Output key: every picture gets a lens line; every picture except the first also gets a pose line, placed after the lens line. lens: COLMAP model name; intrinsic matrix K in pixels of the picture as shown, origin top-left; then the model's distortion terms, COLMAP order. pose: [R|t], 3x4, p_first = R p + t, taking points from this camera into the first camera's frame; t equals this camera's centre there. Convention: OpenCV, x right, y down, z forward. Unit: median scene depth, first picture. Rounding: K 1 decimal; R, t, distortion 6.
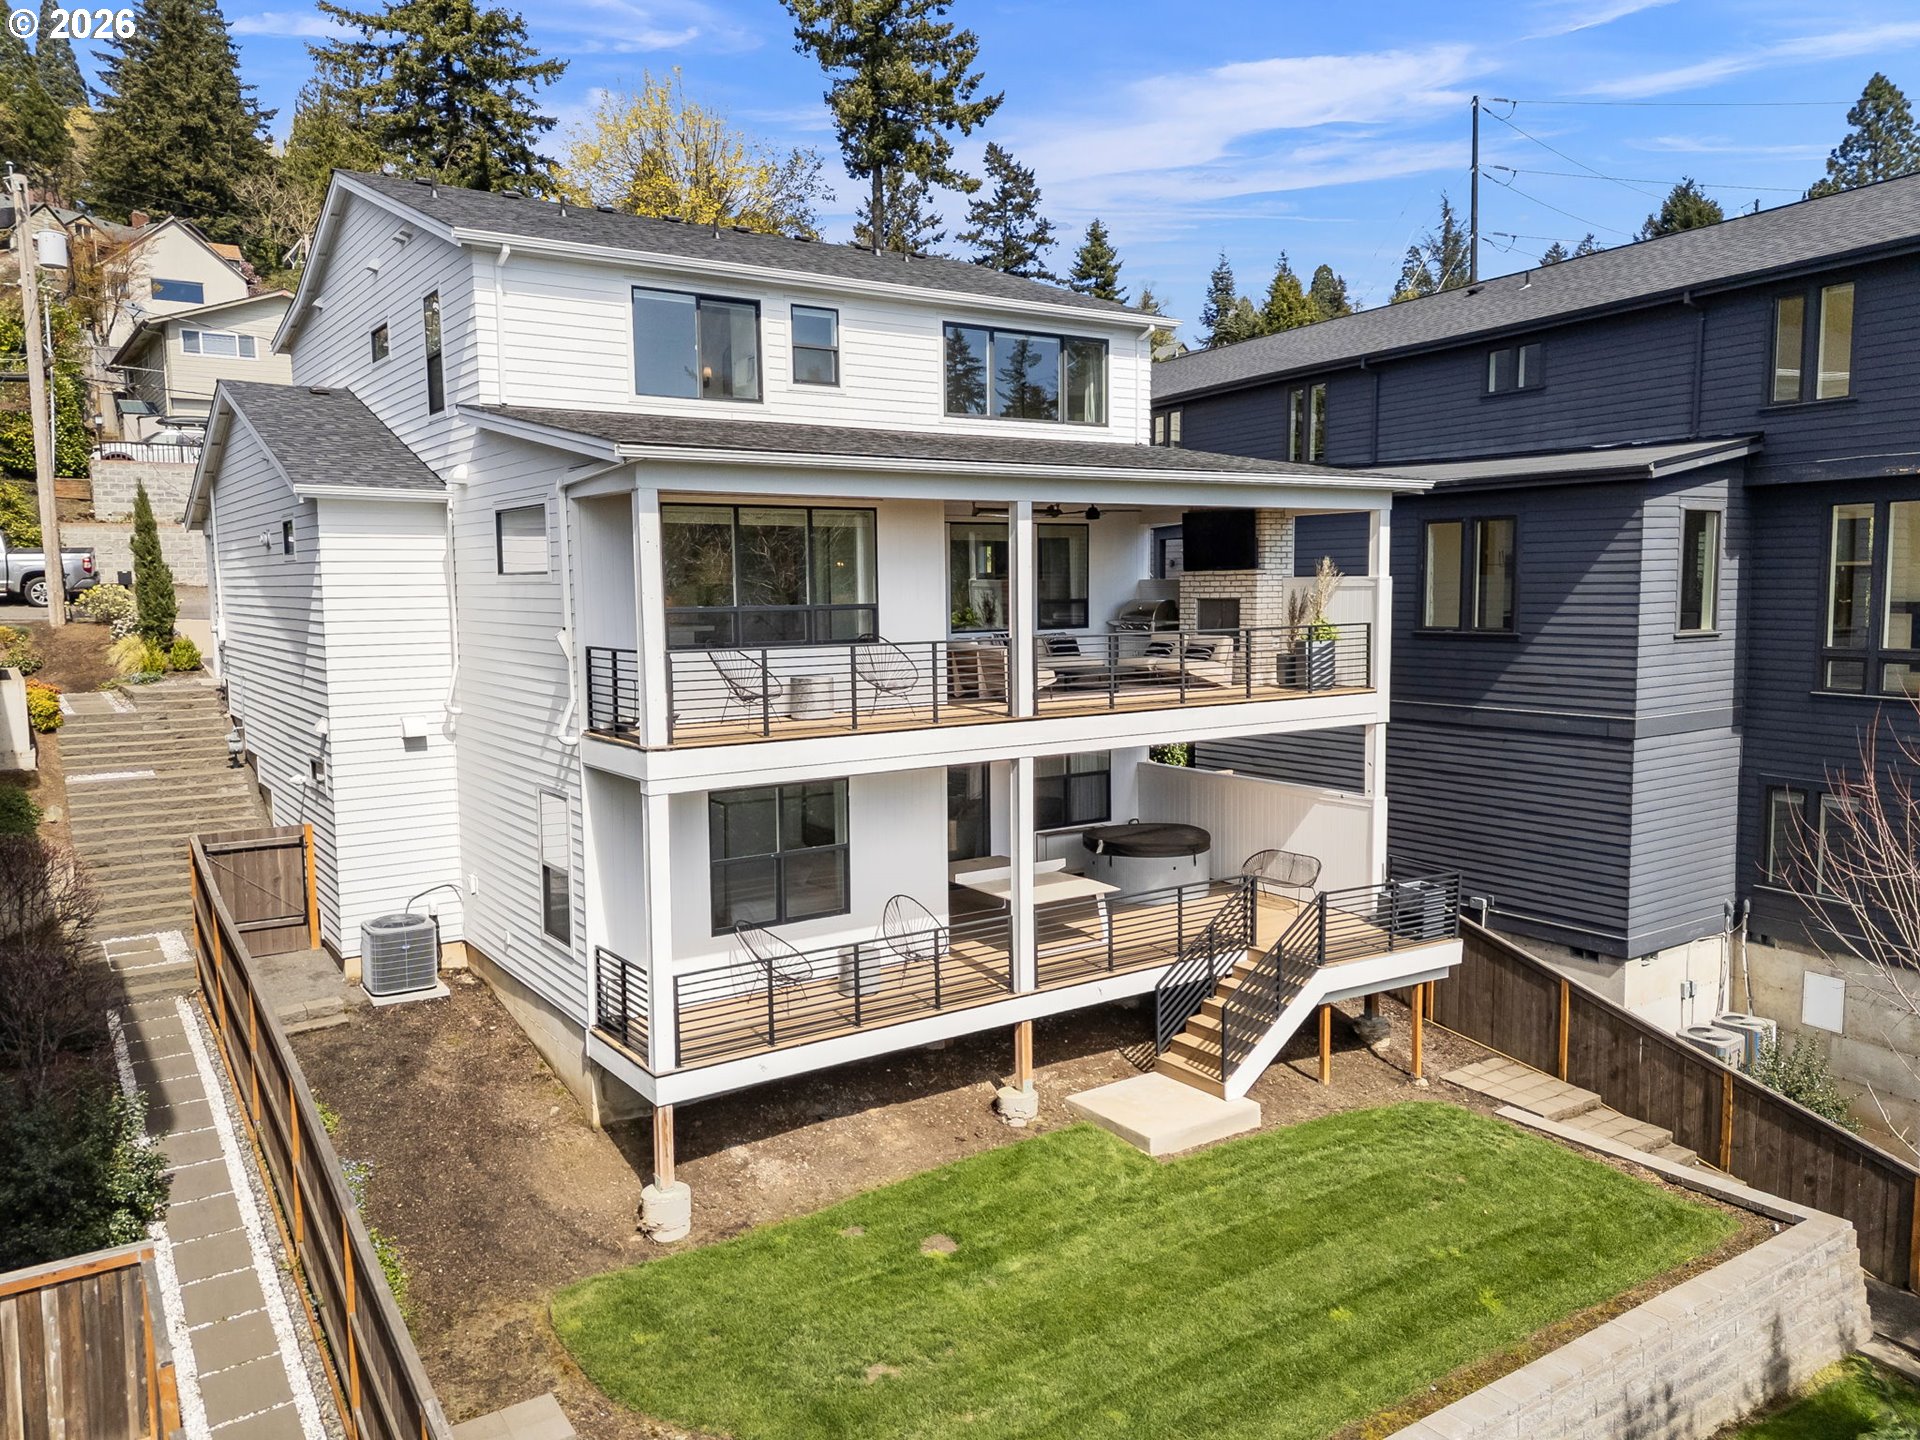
lens RADIAL K [[1399.6, 0, 960.0], [0, 1399.6, 720.0], [0, 0, 1]] dist [0.056611, -0.044547]
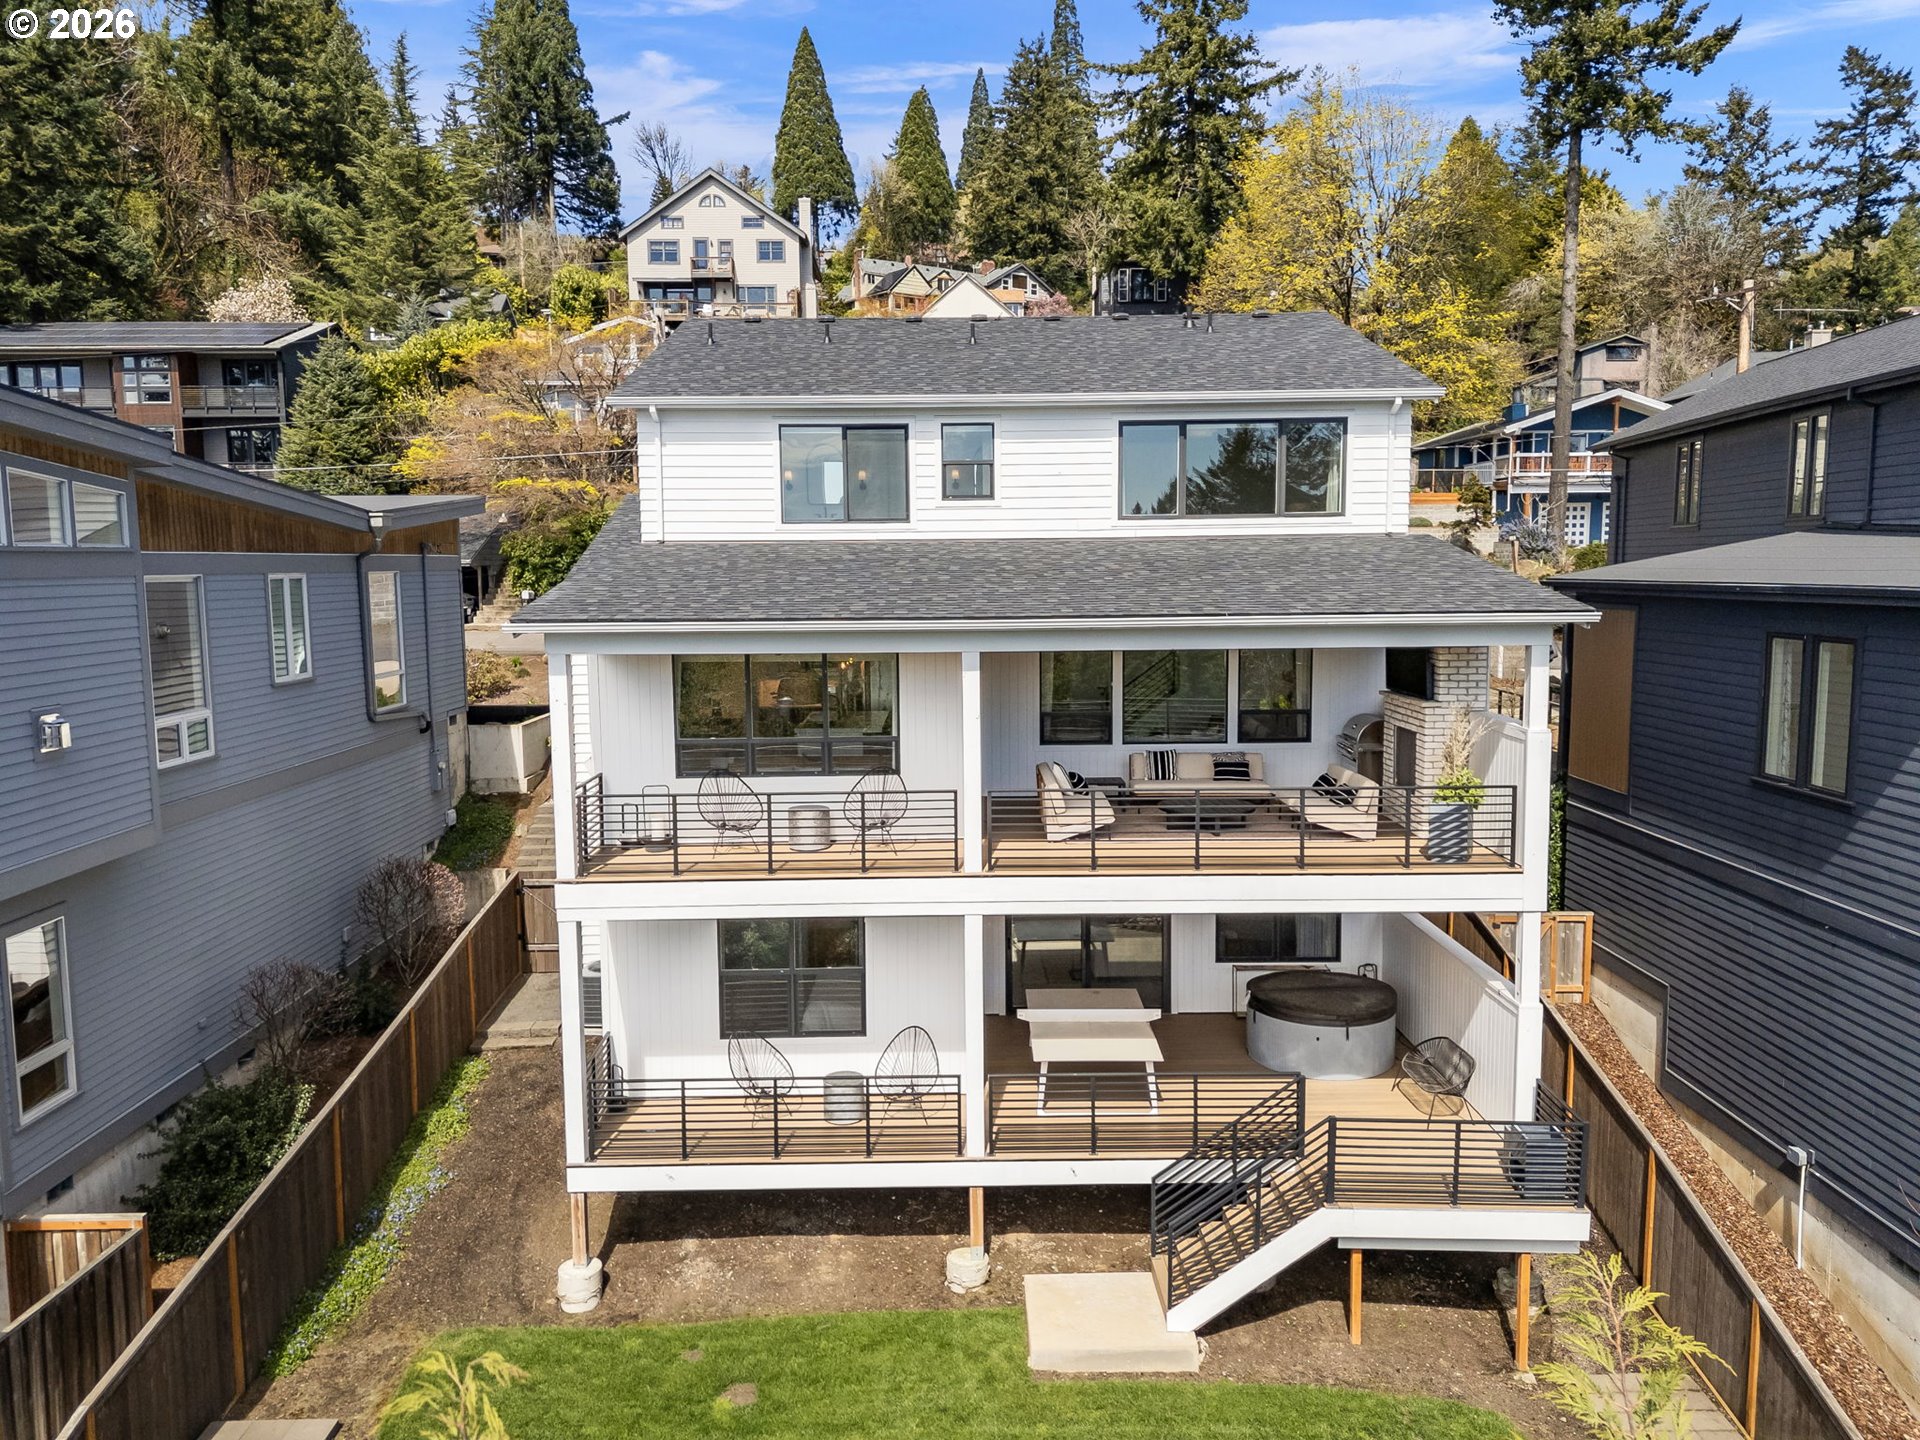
lens RADIAL K [[1399.6, 0, 960.0], [0, 1399.6, 720.0], [0, 0, 1]] dist [0.056611, -0.044547]
pose [[0.830589, 0.063325, -0.553273, 0.400787], [-0.053898, 0.997991, 0.033312, -0.098827], [0.554271, 0.002152, 0.832334, 0.137714]]
